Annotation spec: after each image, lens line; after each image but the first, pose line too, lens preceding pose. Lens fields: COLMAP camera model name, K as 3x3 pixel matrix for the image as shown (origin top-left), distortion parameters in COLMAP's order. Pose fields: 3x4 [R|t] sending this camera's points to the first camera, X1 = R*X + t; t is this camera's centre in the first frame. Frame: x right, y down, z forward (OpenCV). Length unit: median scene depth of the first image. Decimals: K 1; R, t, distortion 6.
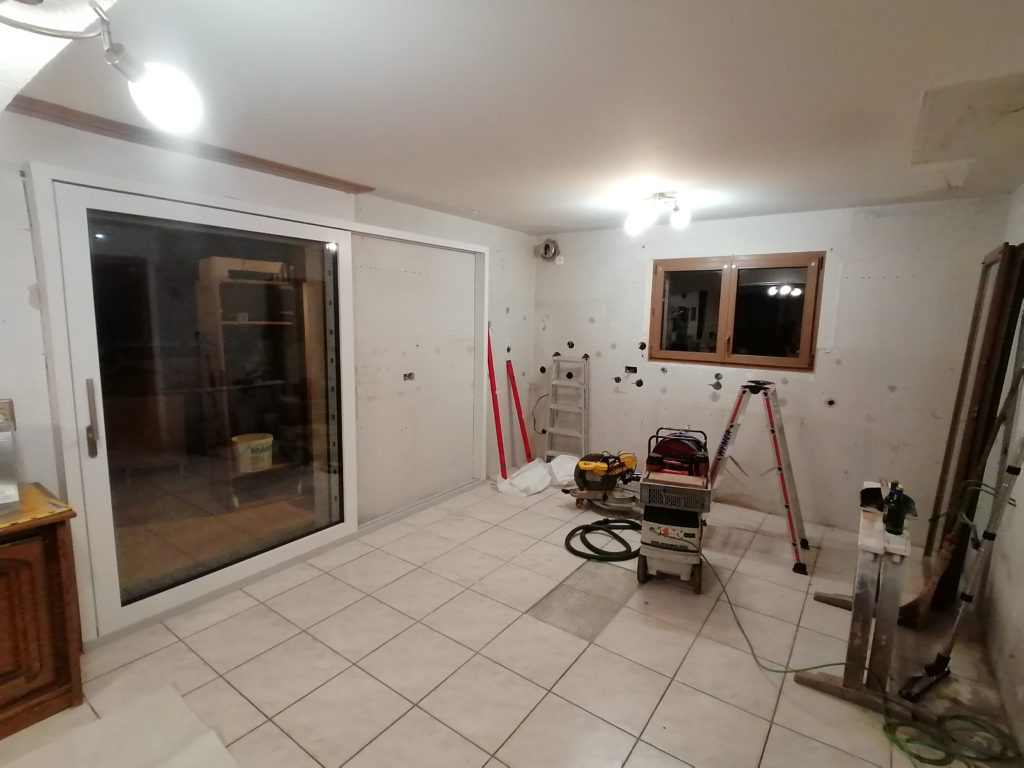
lens RADIAL K [[510.0, 0, 512.0], [0, 510.0, 384.0], [0, 0, 1]] dist [0.019850, -0.015731]
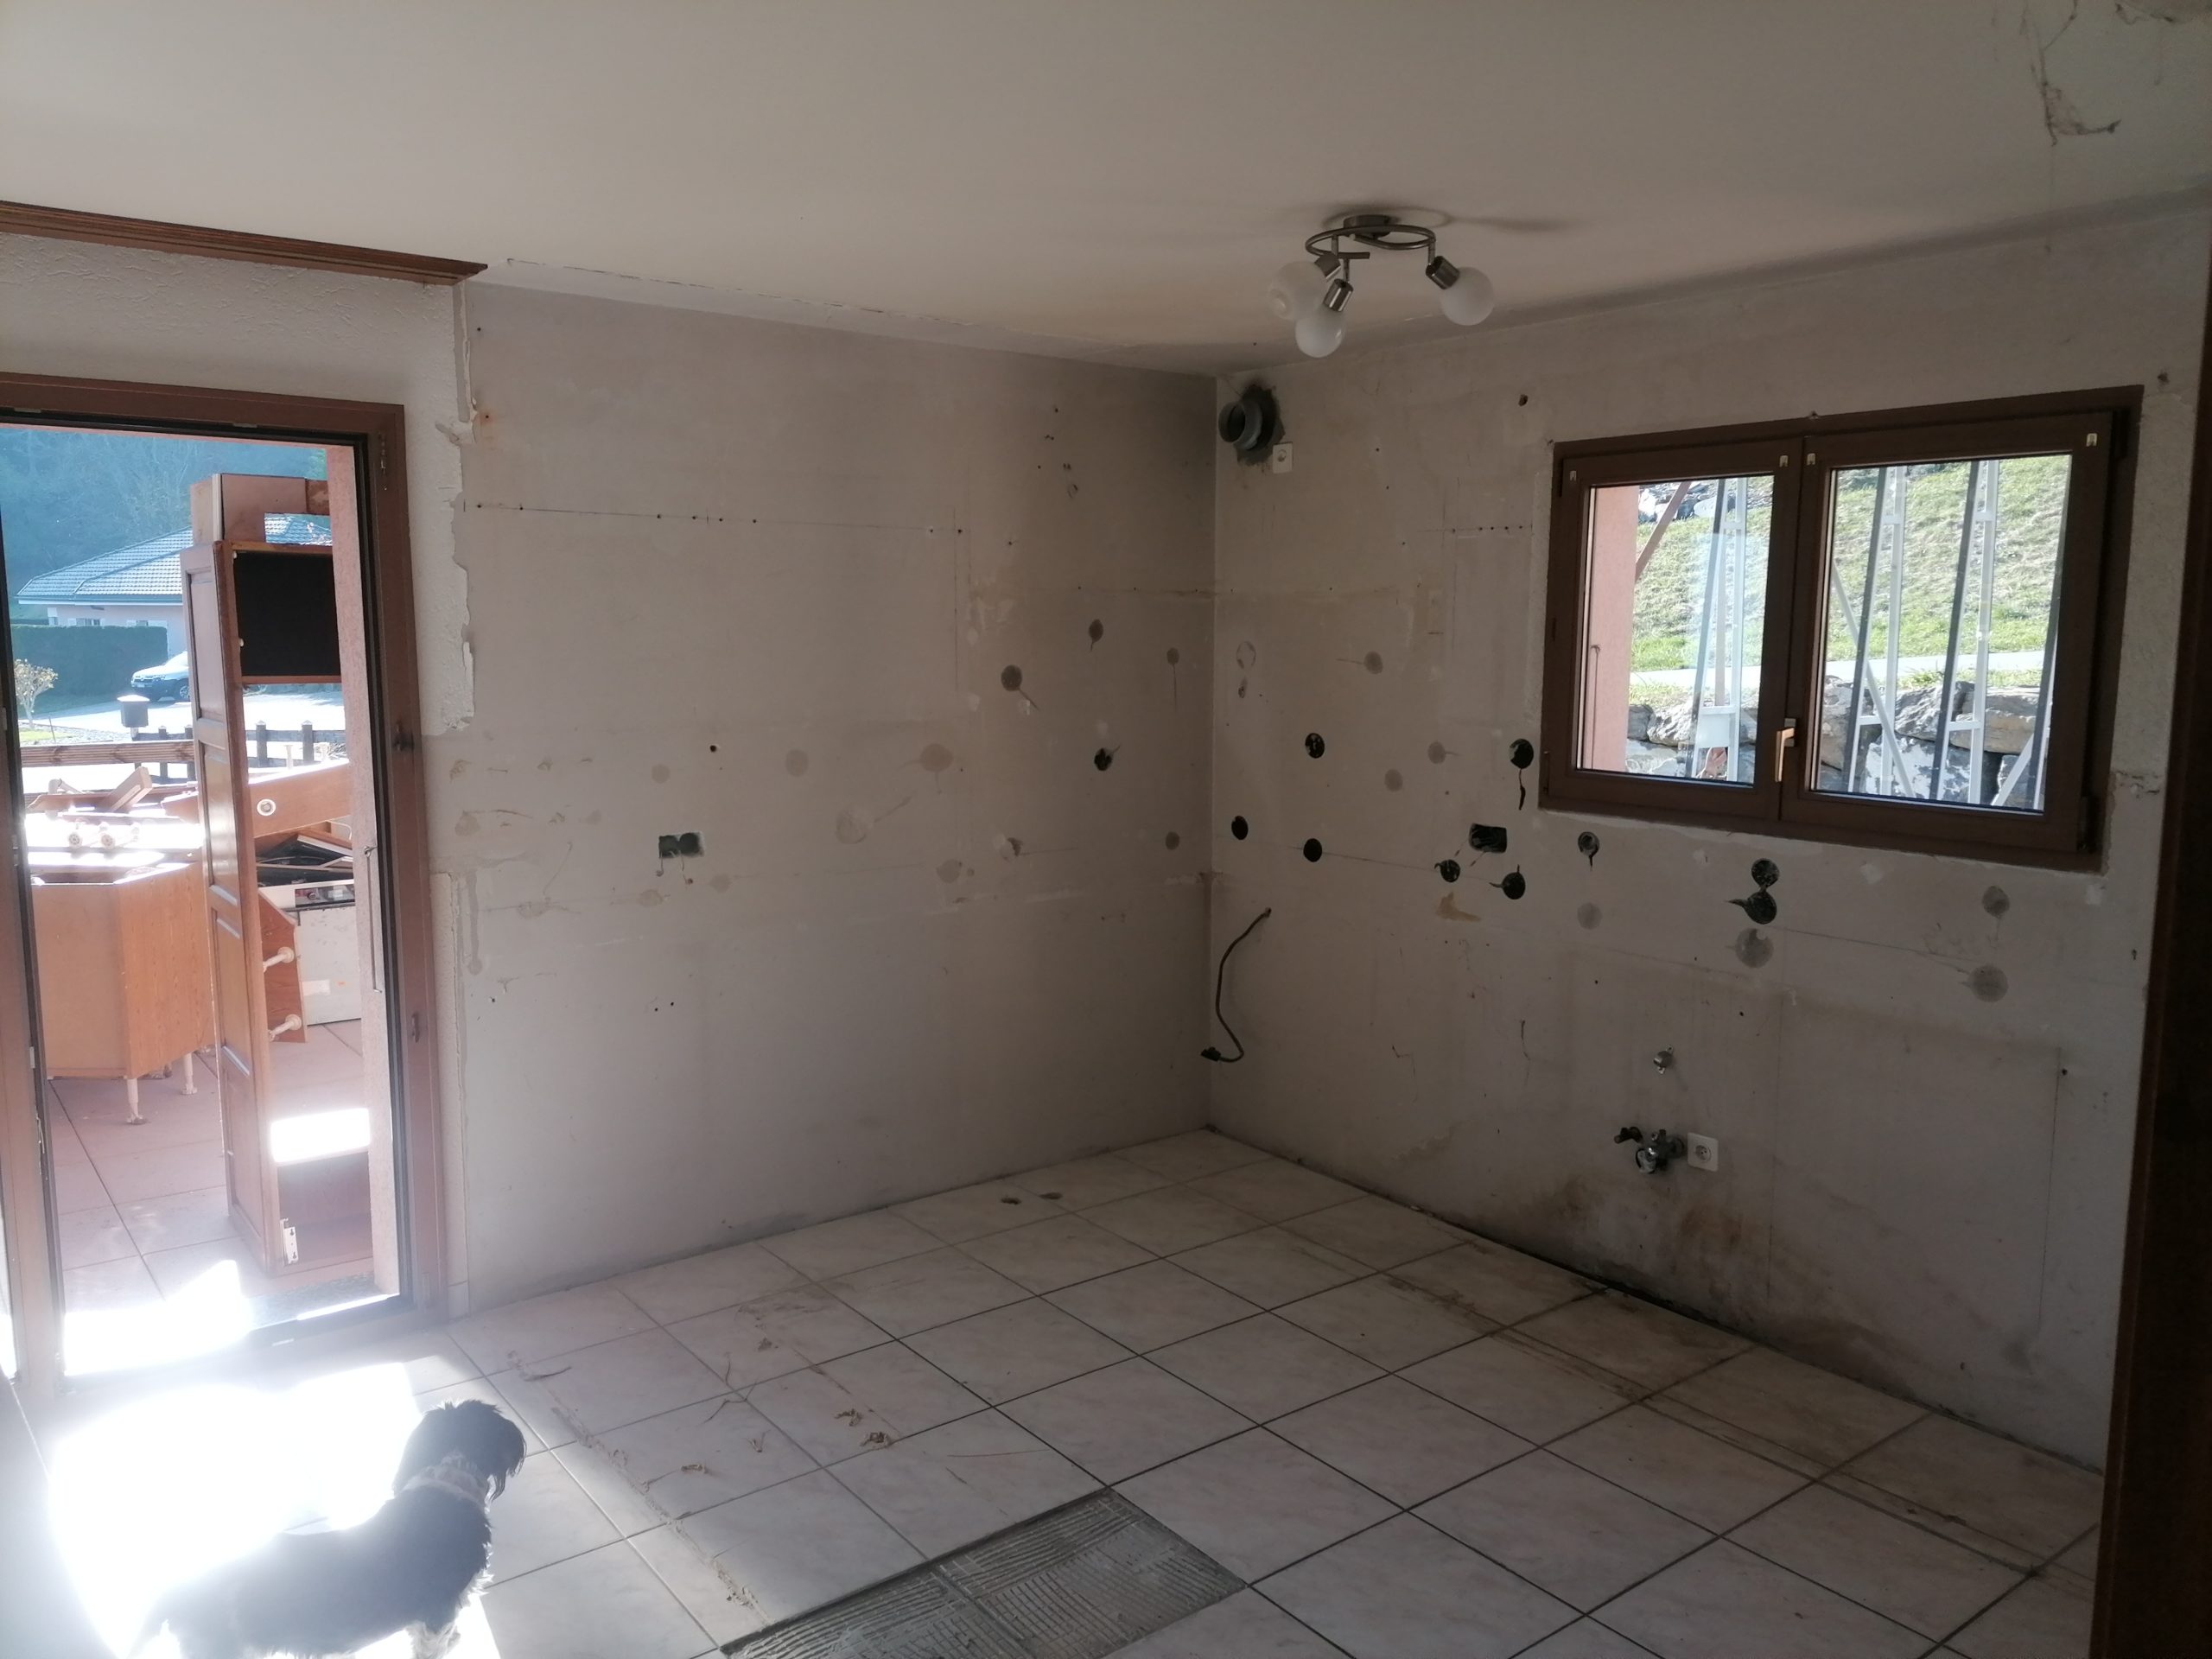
lens RADIAL K [[1632.5, 0, 1106.0], [0, 1632.5, 829.5], [0, 0, 1]] dist [0.009621, 0.002593]
pose [[0.955673, 0.022413, -0.293577, 0.301235], [-0.026131, 0.999620, -0.008750, -0.019206], [0.293269, 0.016033, 0.955895, 0.079101]]
